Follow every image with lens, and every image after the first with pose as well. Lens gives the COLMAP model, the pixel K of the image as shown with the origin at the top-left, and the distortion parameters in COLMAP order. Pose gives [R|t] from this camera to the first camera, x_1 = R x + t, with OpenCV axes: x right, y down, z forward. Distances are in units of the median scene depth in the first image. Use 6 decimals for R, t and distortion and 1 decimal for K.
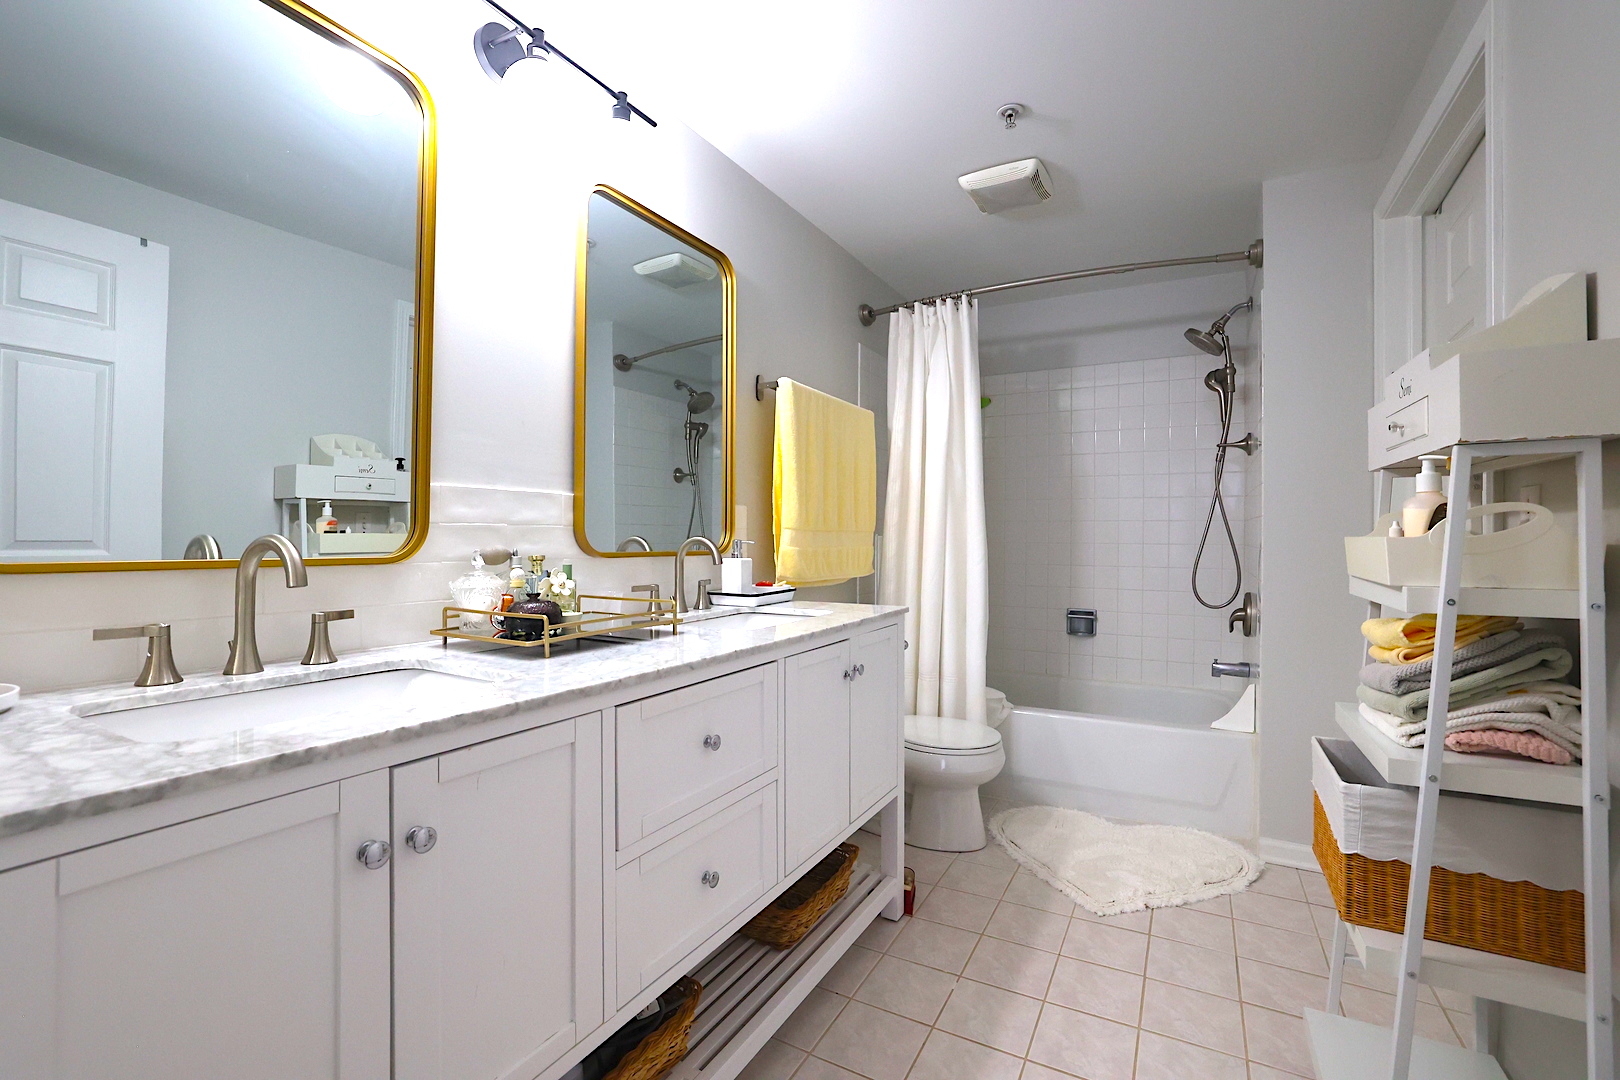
lens RADIAL K [[697.0, 0, 807.3], [0, 697.0, 534.3], [0, 0, 1]] dist [-0.038070, 0.010179]
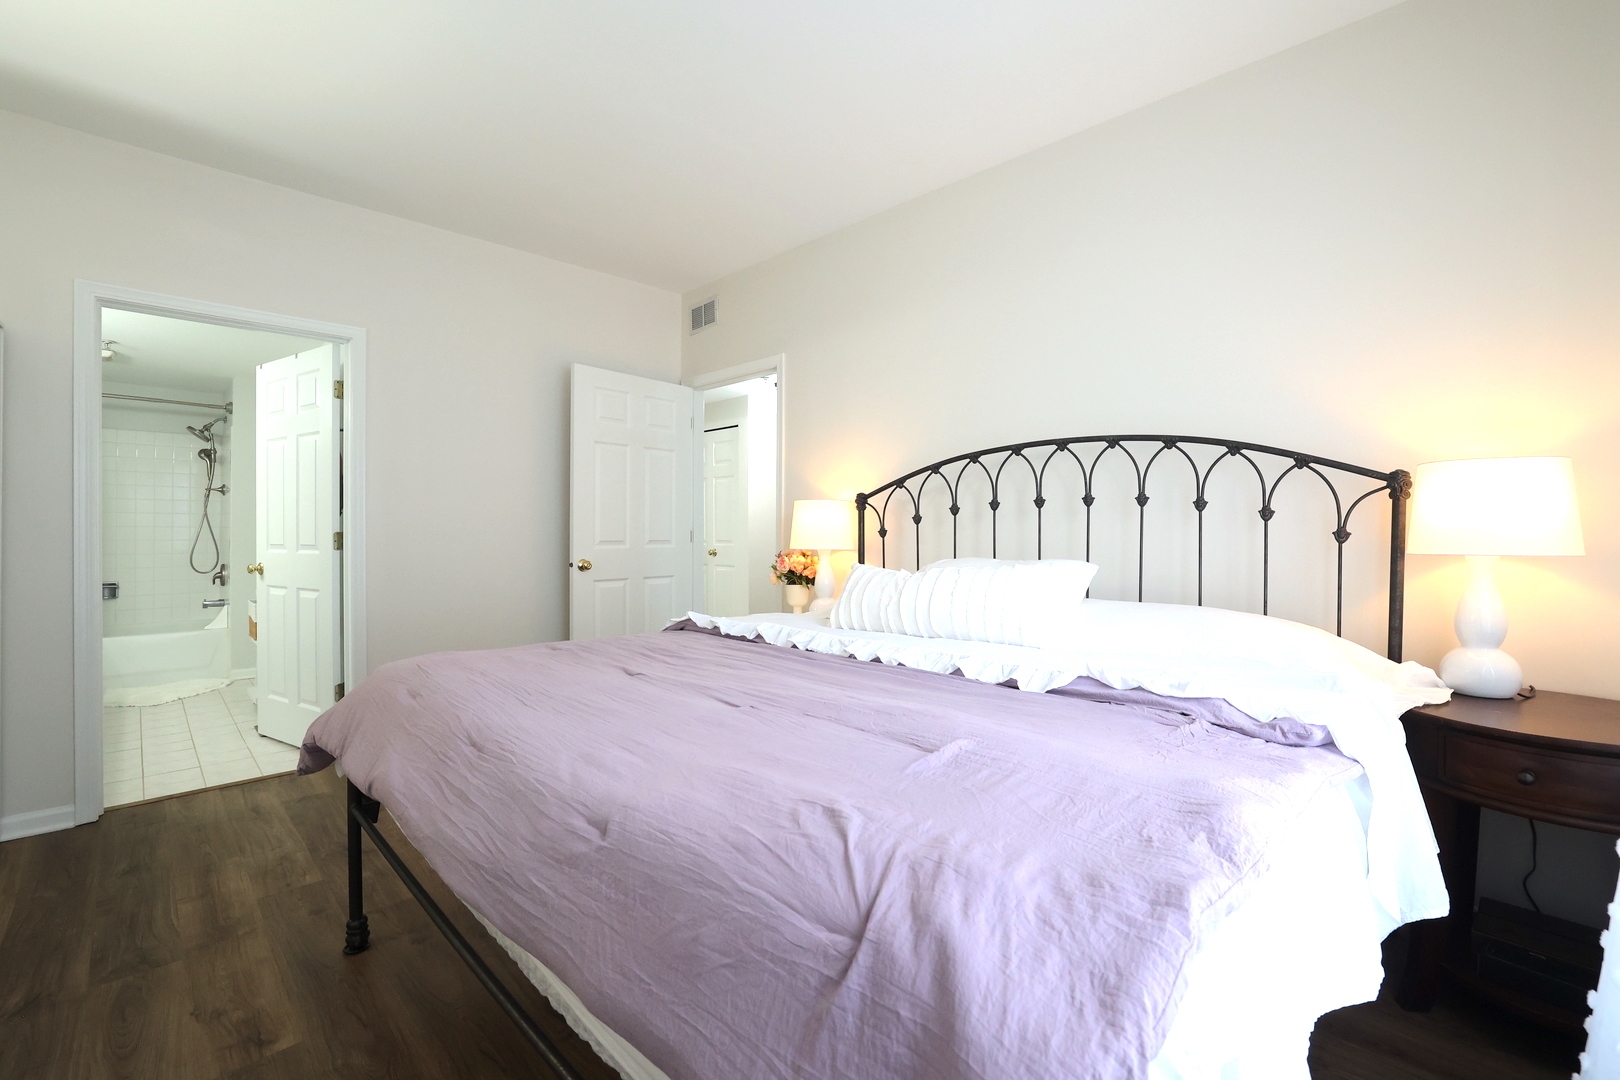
lens RADIAL K [[697.0, 0, 807.2], [0, 697.0, 528.5], [0, 0, 1]] dist [-0.038070, 0.010179]
pose [[0.278832, -0.006018, 0.960321, -0.775732], [-0.008056, 0.999931, 0.008606, -0.048398], [-0.960306, -0.010136, 0.278764, -1.166441]]
